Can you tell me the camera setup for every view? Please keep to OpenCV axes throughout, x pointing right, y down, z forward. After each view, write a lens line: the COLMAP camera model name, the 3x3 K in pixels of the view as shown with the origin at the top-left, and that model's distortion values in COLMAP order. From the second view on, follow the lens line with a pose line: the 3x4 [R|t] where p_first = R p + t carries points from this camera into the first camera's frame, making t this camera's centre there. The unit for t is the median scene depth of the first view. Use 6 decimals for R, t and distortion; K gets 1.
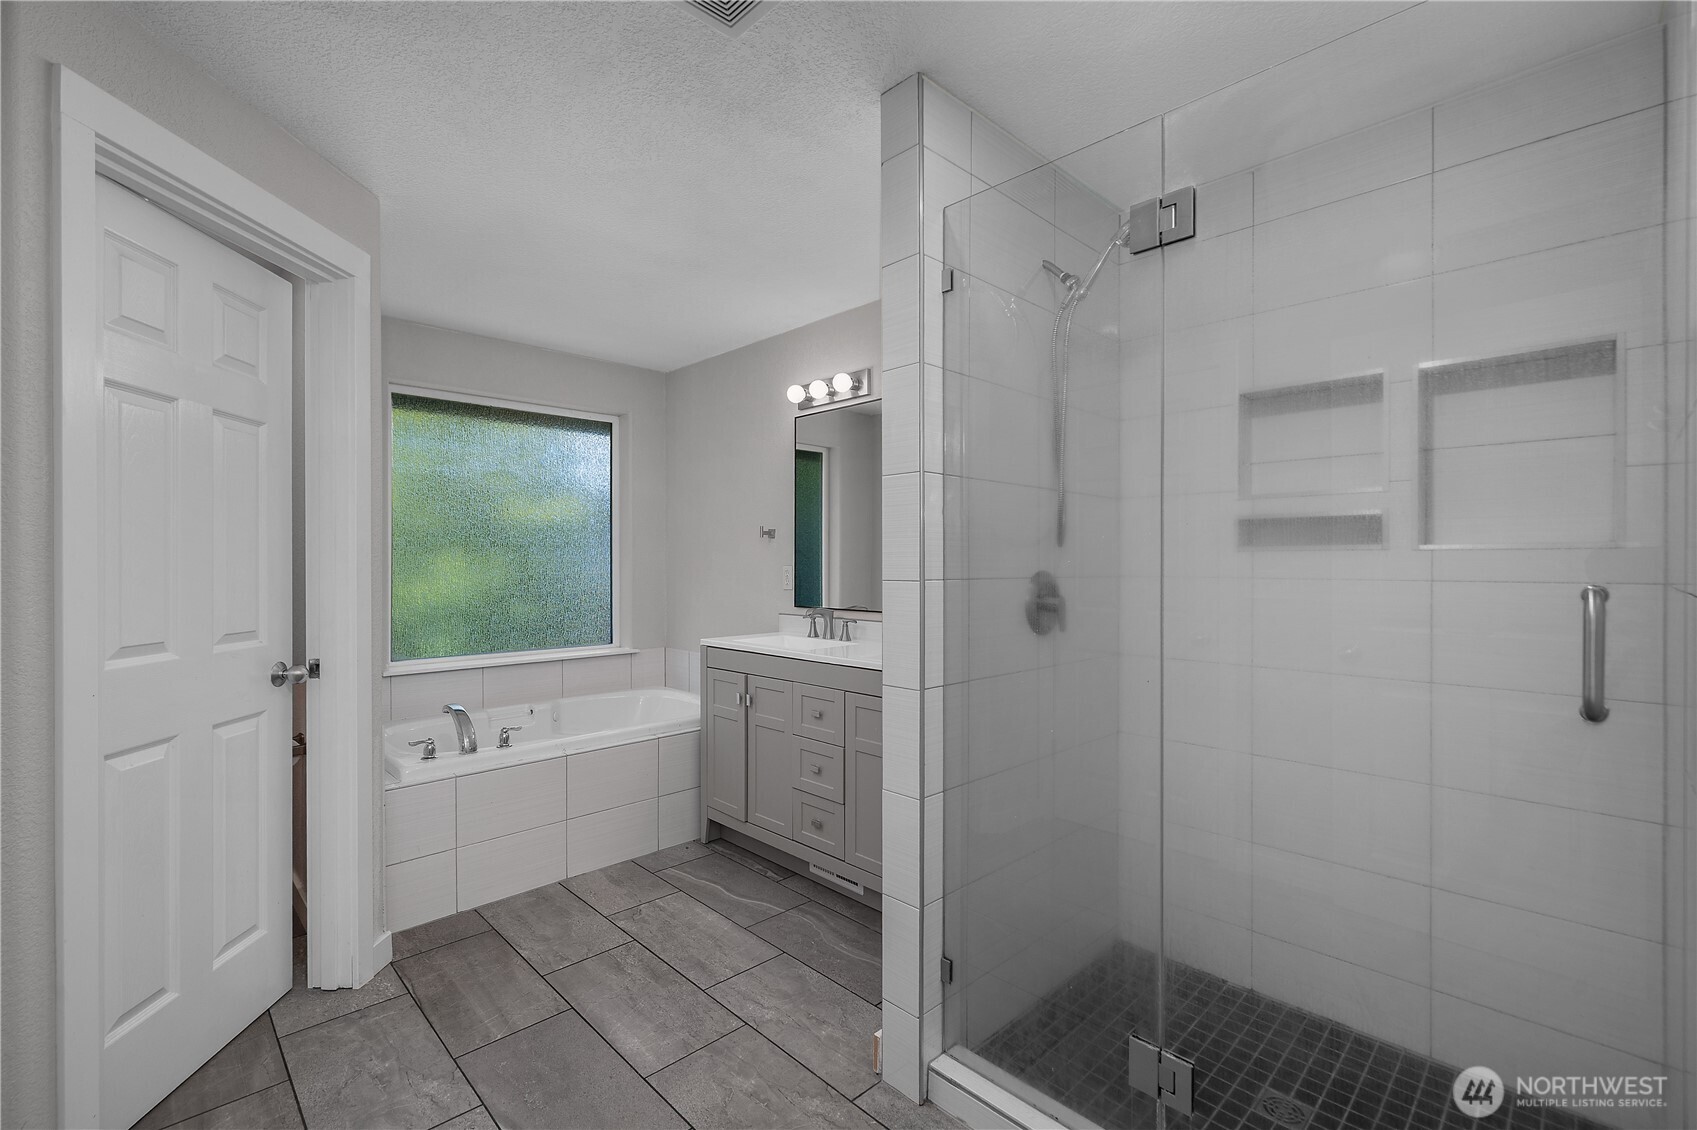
lens RADIAL K [[752.2, 0, 839.4], [0, 752.2, 562.3], [0, 0, 1]] dist [0.007241, -0.001522]
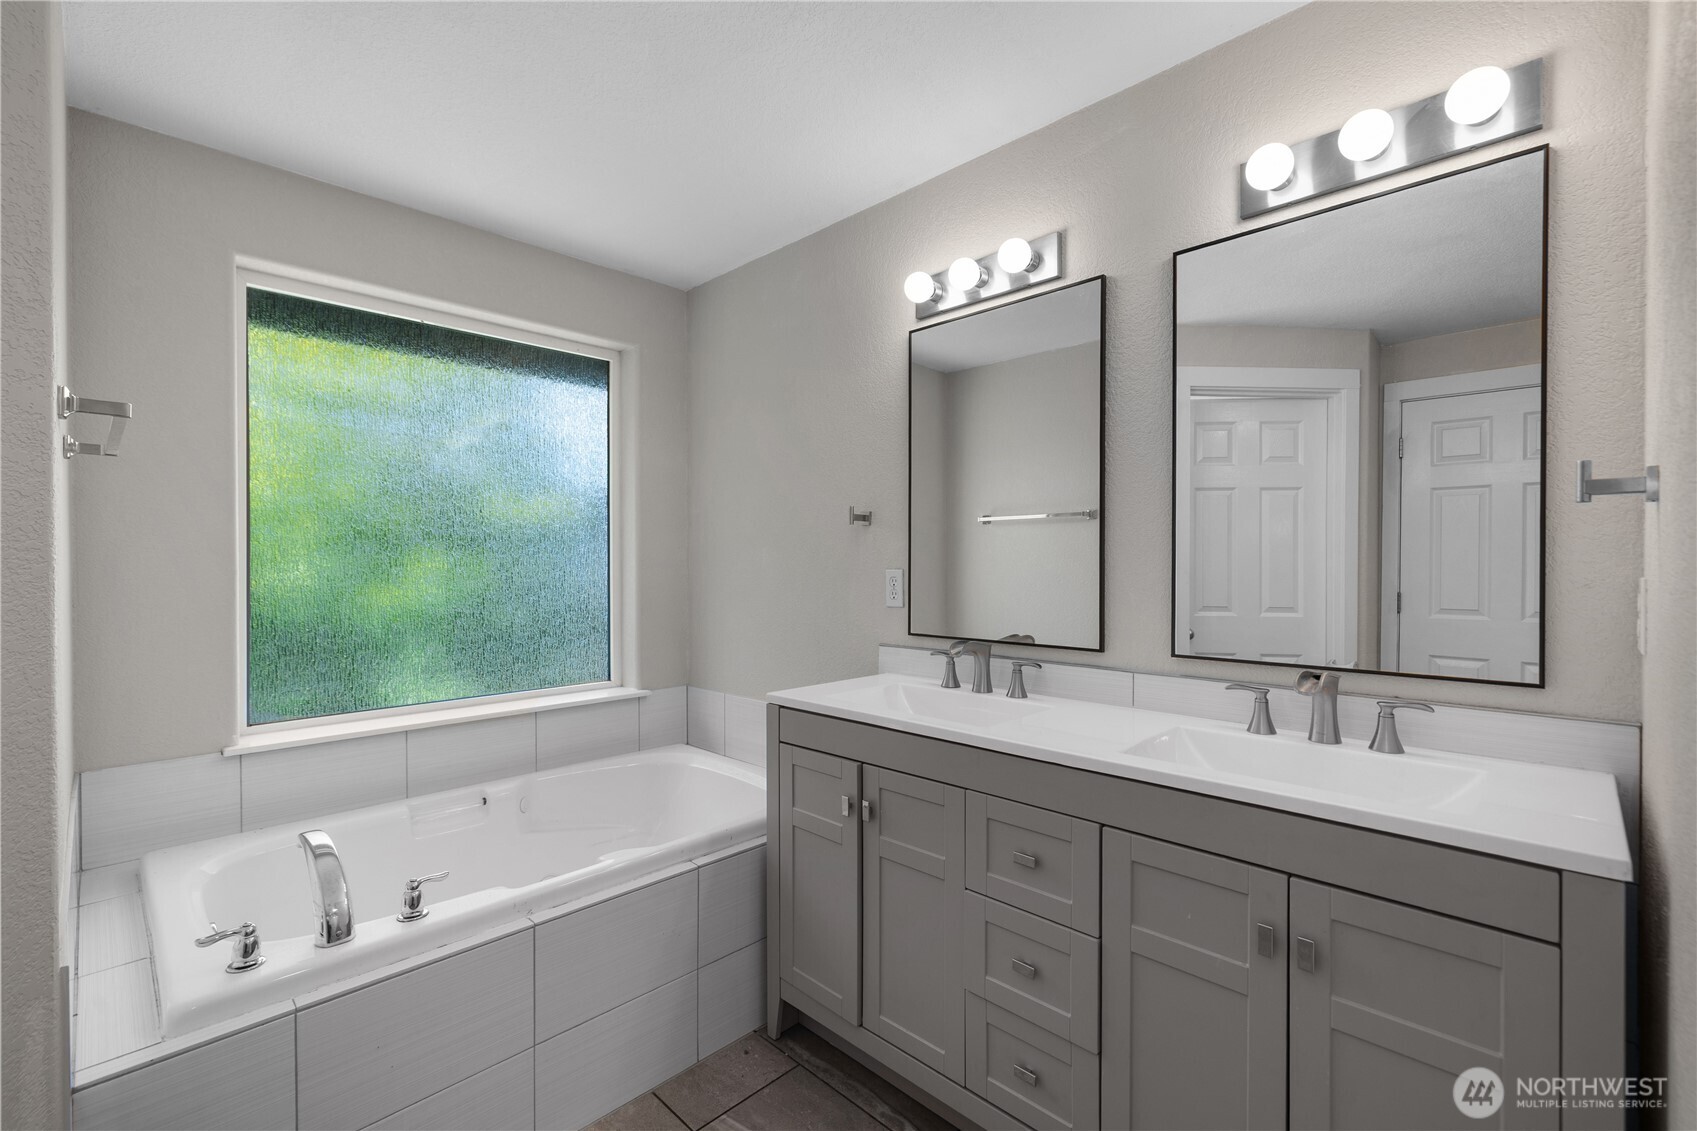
lens RADIAL K [[752.2, 0, 857.4], [0, 752.2, 565.6], [0, 0, 1]] dist [0.007241, -0.001522]
pose [[0.999391, -0.001103, 0.034879, -0.133818], [0.001024, 0.999997, 0.002285, 0.000398], [-0.034882, -0.002248, 0.999389, 0.405935]]
